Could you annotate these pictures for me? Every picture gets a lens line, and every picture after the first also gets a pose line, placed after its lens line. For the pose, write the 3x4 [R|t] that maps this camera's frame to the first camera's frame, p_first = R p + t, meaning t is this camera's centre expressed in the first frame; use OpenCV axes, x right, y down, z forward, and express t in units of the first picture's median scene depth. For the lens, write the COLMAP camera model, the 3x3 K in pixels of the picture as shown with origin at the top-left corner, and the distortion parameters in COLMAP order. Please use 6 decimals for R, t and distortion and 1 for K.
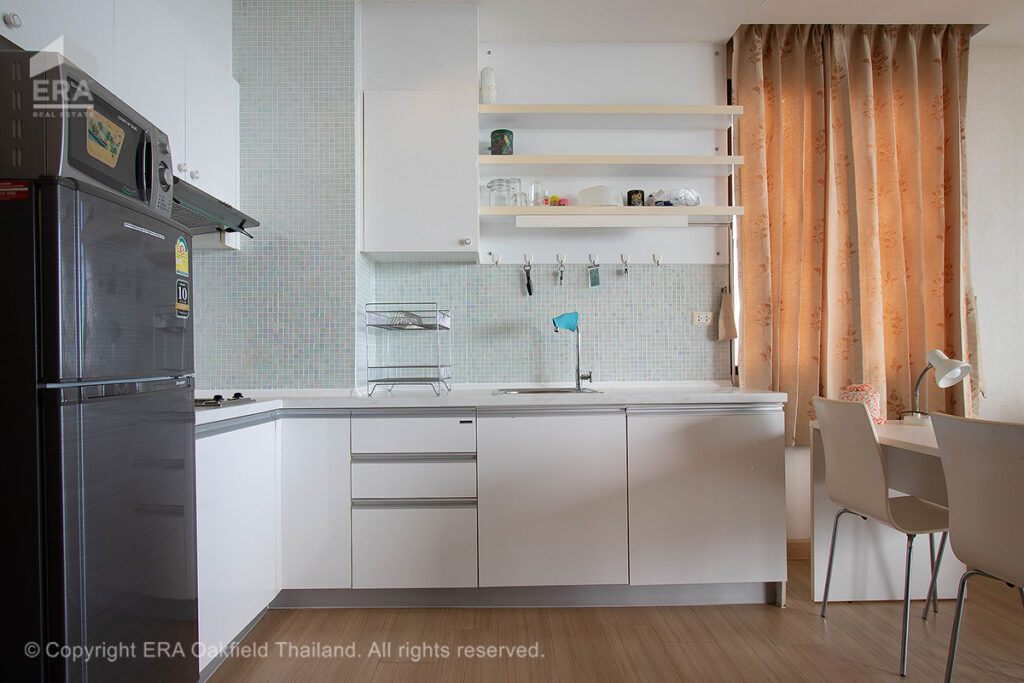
lens RADIAL K [[610.1, 0, 512.0], [0, 610.1, 348.8], [0, 0, 1]] dist [-0.007073, -0.000148]
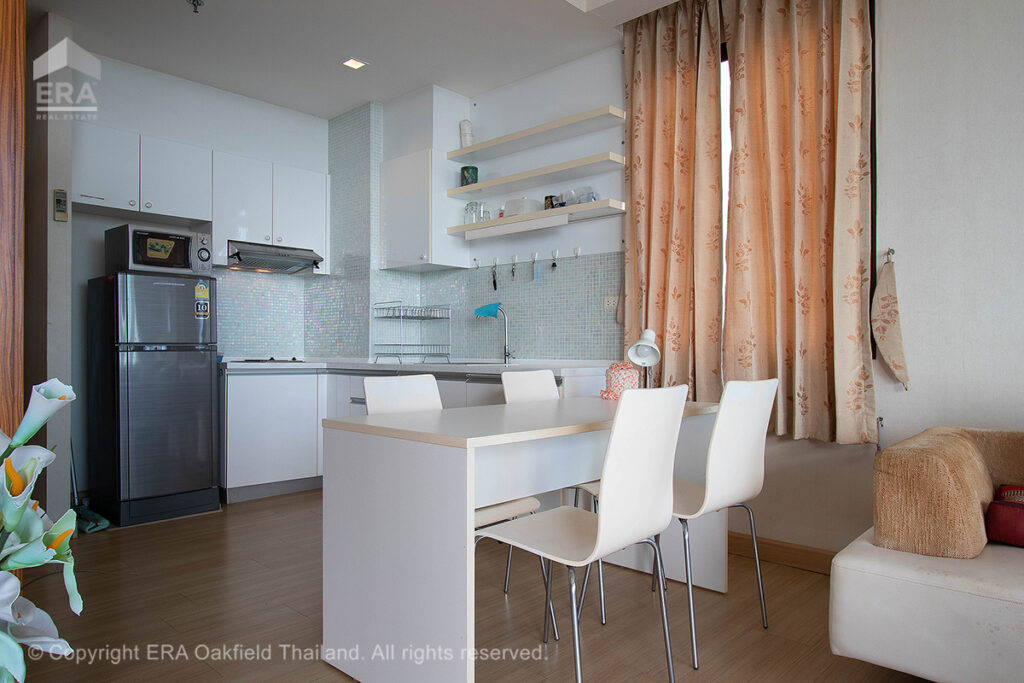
lens RADIAL K [[658.5, 0, 511.1], [0, 658.5, 358.6], [0, 0, 1]] dist [-0.021959, -0.001503]
pose [[0.716495, 0.020232, -0.697299, 1.025678], [0.003798, 0.999451, 0.032901, 0.010126], [0.697582, -0.026221, 0.716025, 0.036280]]
